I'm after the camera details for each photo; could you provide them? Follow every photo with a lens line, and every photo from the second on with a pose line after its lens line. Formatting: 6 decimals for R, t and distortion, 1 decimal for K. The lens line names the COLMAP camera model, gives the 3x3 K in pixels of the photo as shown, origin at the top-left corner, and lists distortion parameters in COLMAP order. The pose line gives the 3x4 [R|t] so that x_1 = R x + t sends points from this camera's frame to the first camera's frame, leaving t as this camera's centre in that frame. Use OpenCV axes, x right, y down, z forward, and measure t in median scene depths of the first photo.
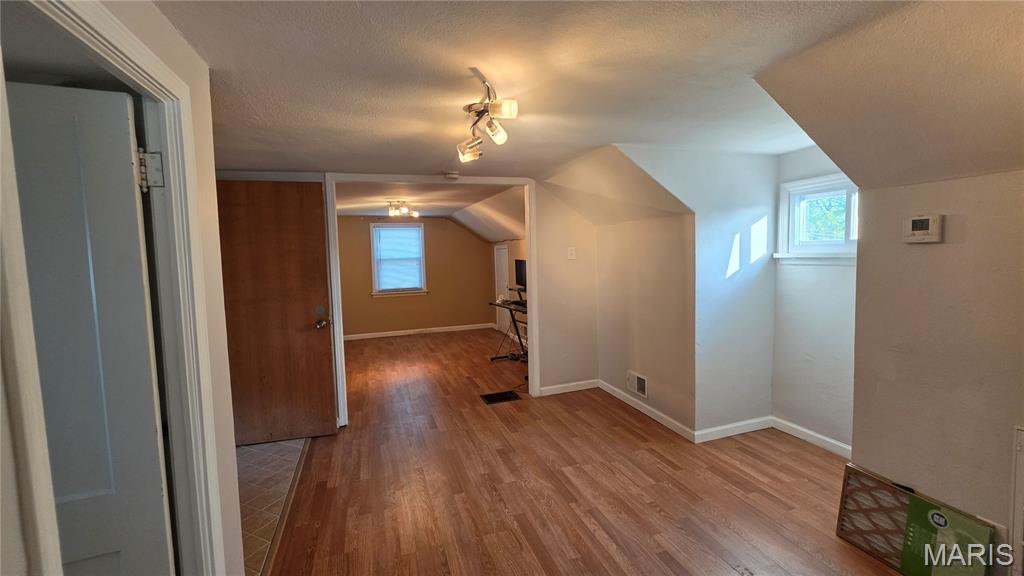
lens RADIAL K [[417.9, 0, 515.8], [0, 417.9, 282.5], [0, 0, 1]] dist [-0.000723, -0.000207]
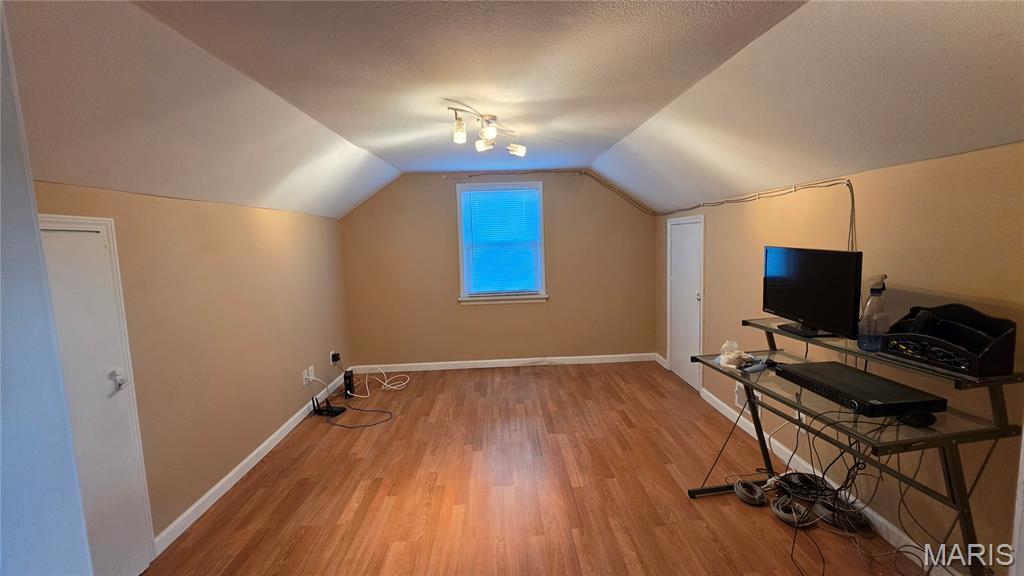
lens RADIAL K [[417.9, 0, 515.8], [0, 417.9, 282.5], [0, 0, 1]] dist [-0.000723, -0.000207]
pose [[0.954495, 0.027435, -0.296962, -0.086173], [-0.014400, 0.998838, 0.045995, -0.029383], [0.297879, -0.039626, 0.953781, 0.467431]]
